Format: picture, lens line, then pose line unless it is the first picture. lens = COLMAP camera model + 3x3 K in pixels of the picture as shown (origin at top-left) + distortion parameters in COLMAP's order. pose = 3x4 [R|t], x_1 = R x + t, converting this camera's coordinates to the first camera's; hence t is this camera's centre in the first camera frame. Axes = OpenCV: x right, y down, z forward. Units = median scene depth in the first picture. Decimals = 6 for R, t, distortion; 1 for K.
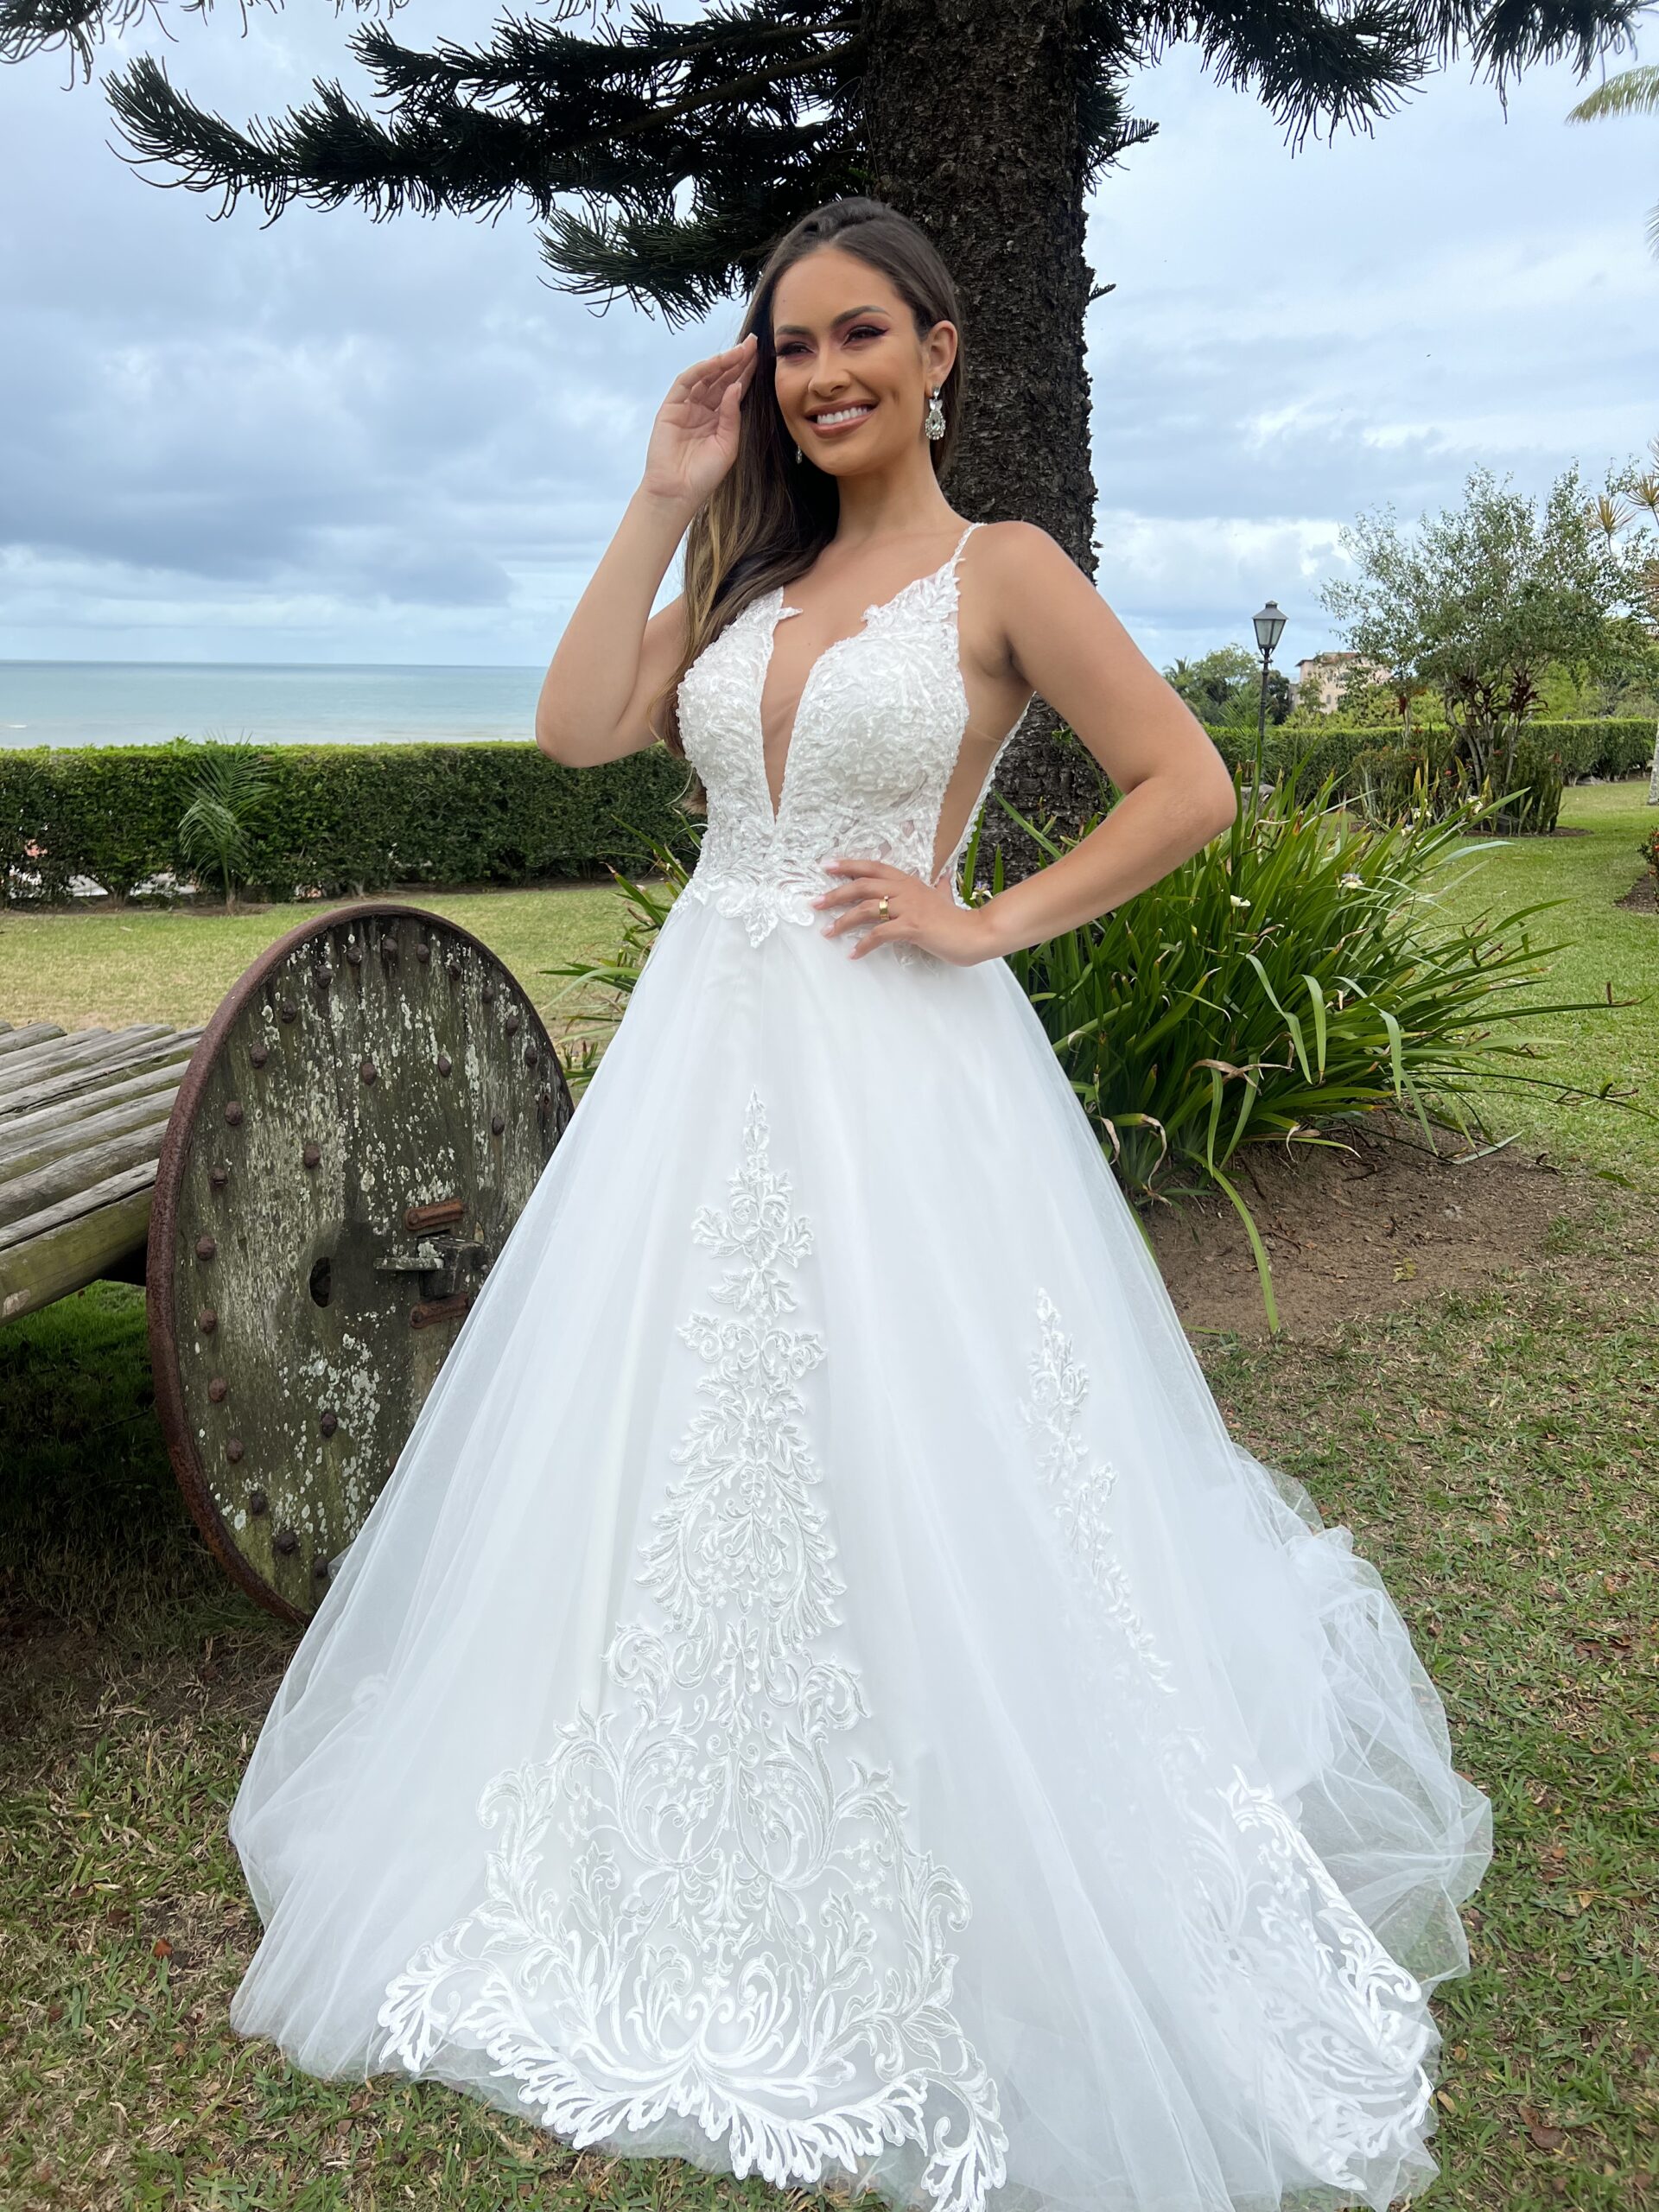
lens RADIAL K [[1642.9, 0, 828.7], [0, 1642.9, 1066.1], [0, 0, 1]] dist [0.054900, -0.056512]
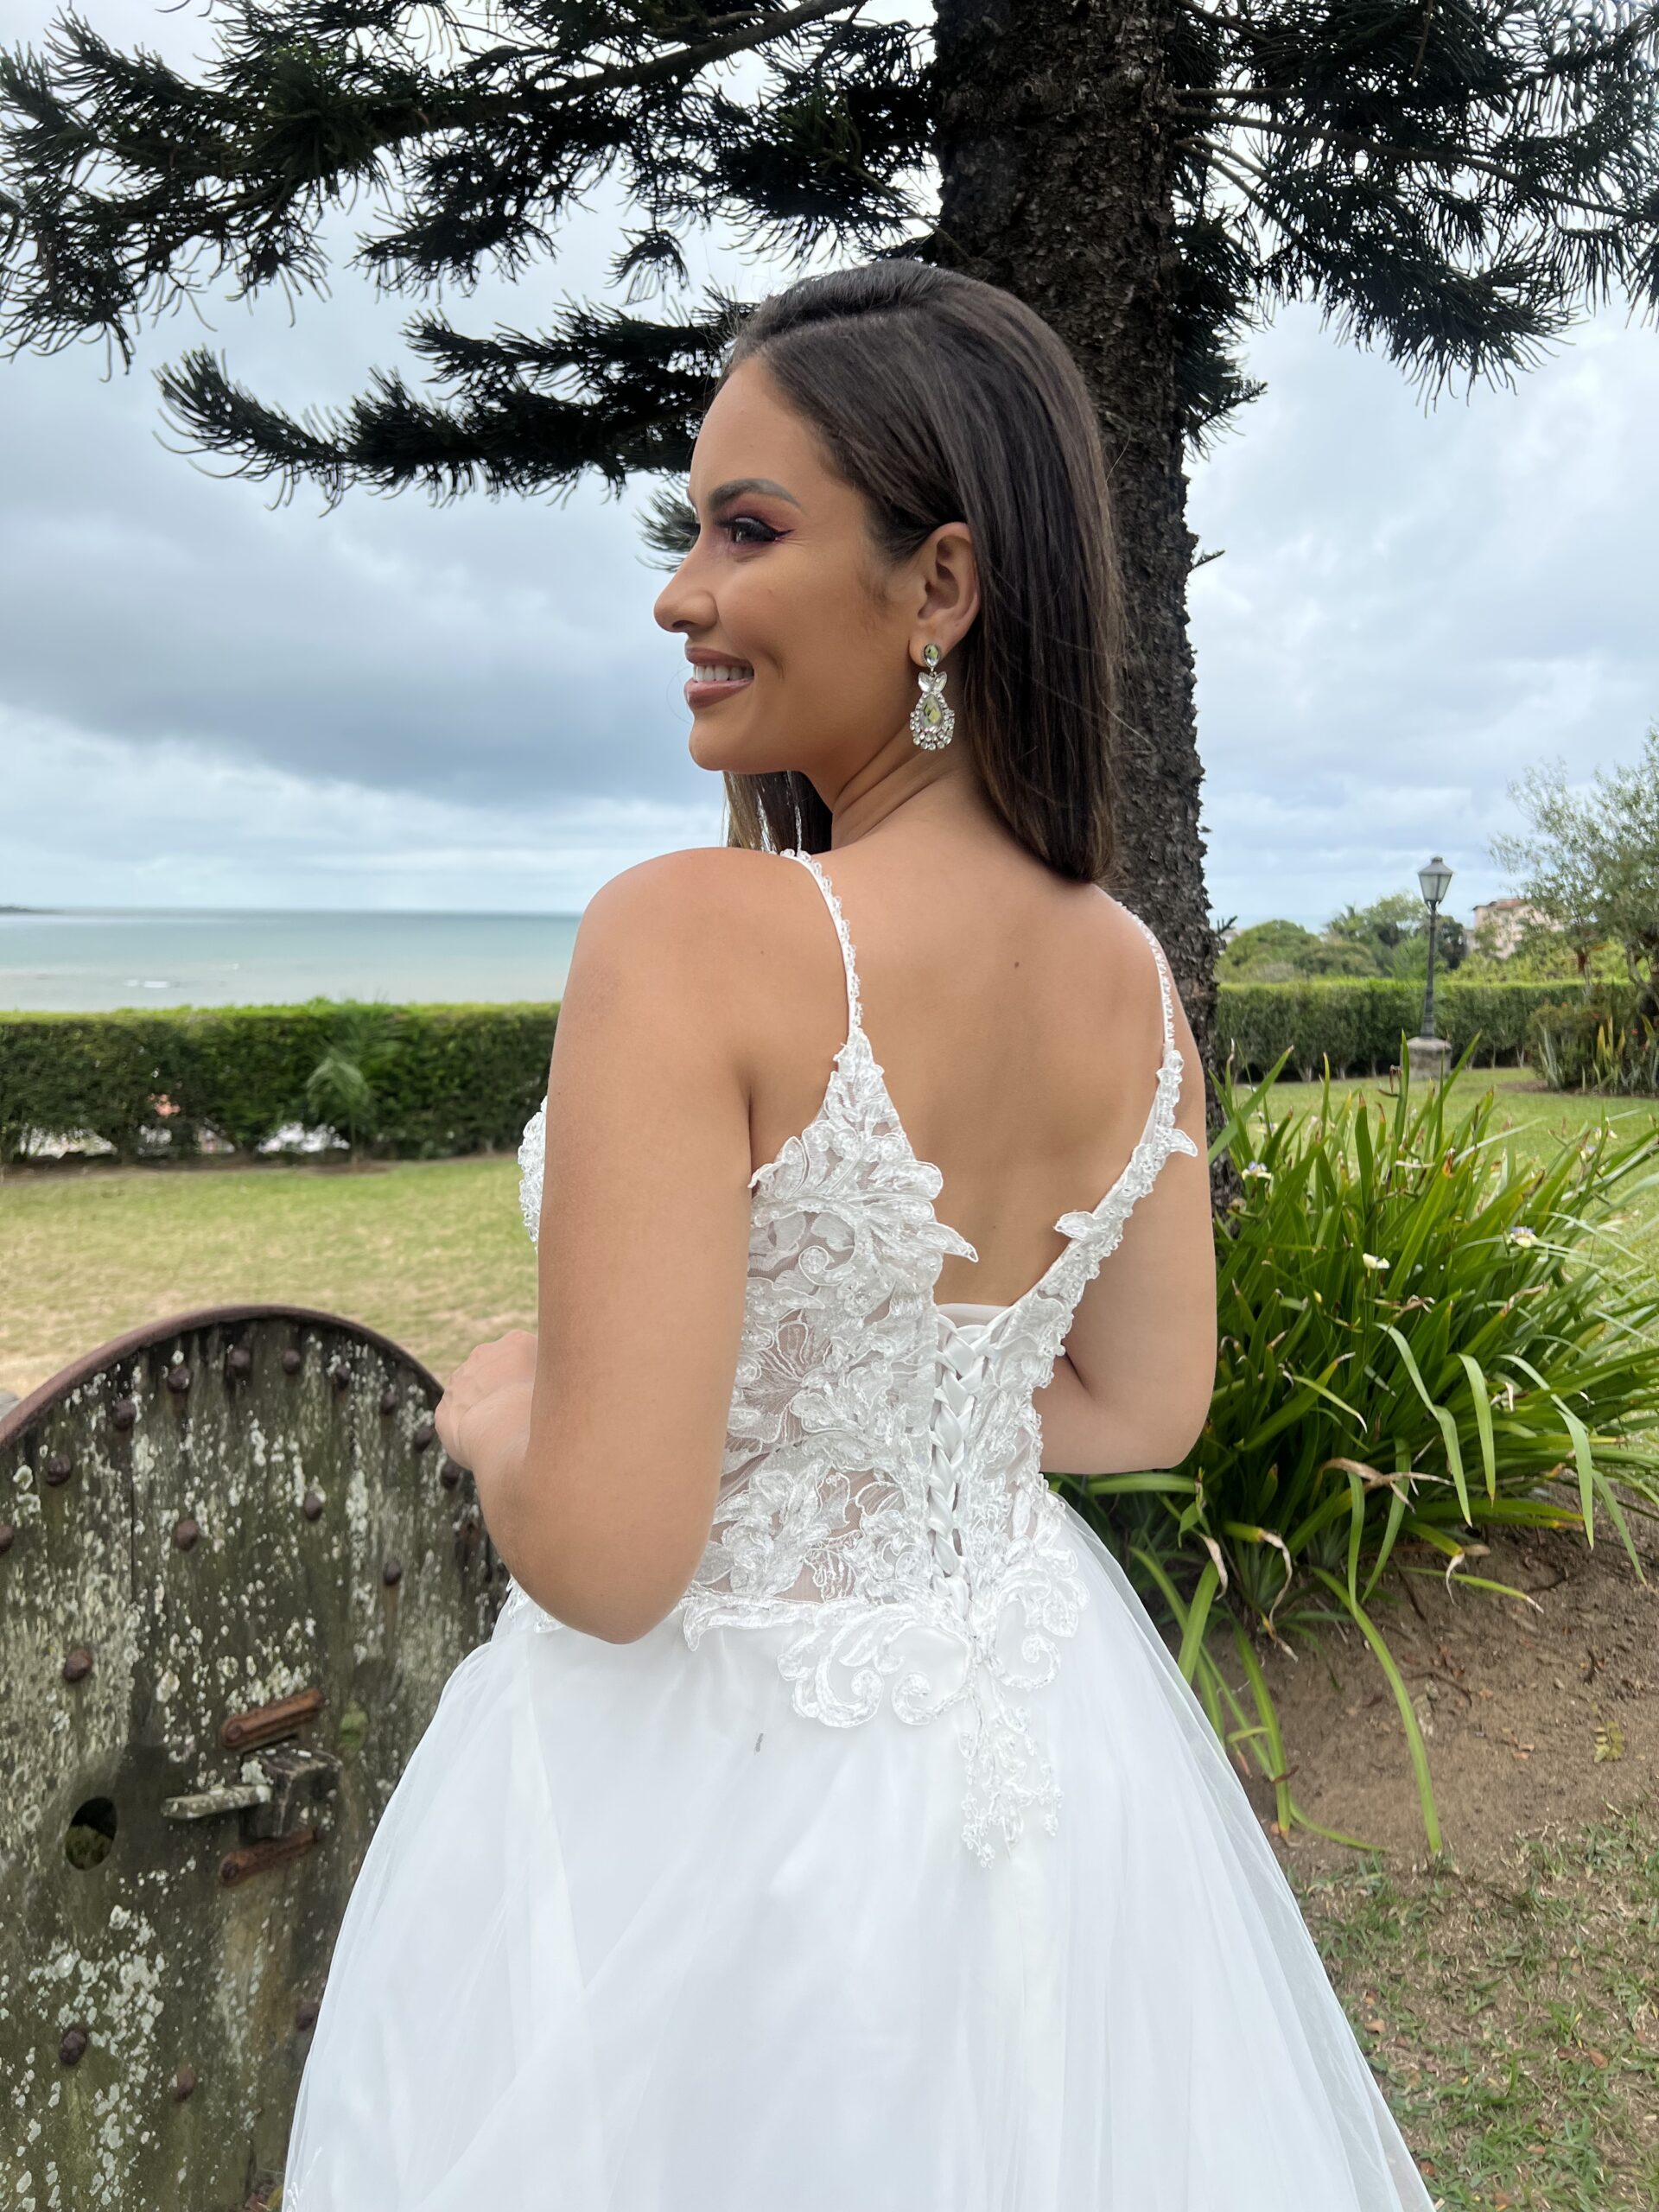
lens RADIAL K [[1642.9, 0, 828.7], [0, 1642.9, 1066.1], [0, 0, 1]] dist [0.054900, -0.056512]
pose [[0.995044, 0.009726, -0.098959, 0.060086], [-0.023851, 0.989497, -0.142575, -0.070881], [0.096533, 0.144228, 0.984825, 0.156136]]
